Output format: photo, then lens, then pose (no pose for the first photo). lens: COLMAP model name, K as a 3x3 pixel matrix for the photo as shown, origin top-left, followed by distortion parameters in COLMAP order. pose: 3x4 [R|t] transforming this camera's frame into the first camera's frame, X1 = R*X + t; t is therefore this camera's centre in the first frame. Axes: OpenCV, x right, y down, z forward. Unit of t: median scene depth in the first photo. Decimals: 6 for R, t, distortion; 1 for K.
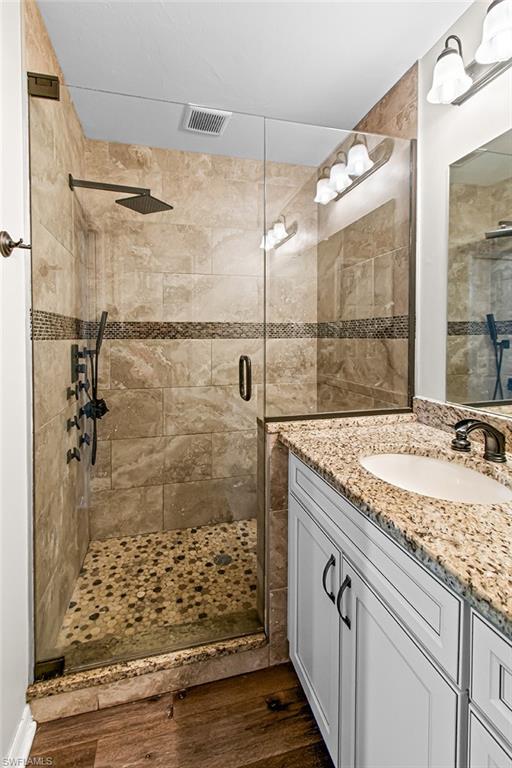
lens RADIAL K [[346.2, 0, 274.1], [0, 346.2, 342.1], [0, 0, 1]] dist [0.007425, -0.002947]
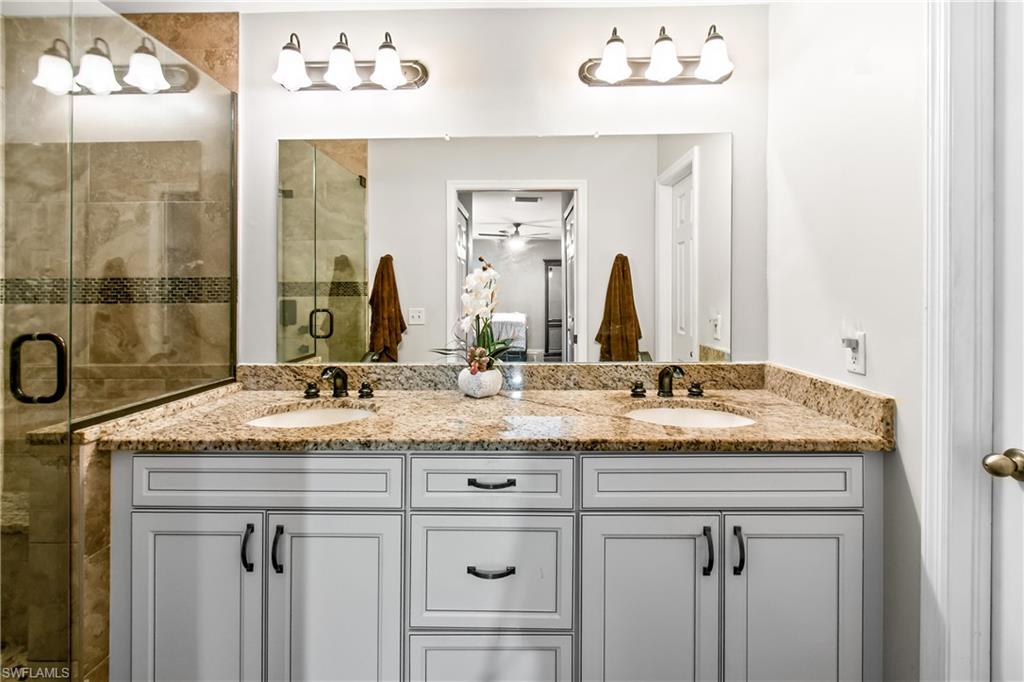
lens RADIAL K [[461.6, 0, 503.4], [0, 461.6, 304.6], [0, 0, 1]] dist [0.007425, -0.002947]
pose [[0.280207, -0.014959, 0.959823, -0.637883], [0.019670, 0.999758, 0.009839, -0.003182], [-0.959738, 0.016123, 0.280434, -0.048089]]
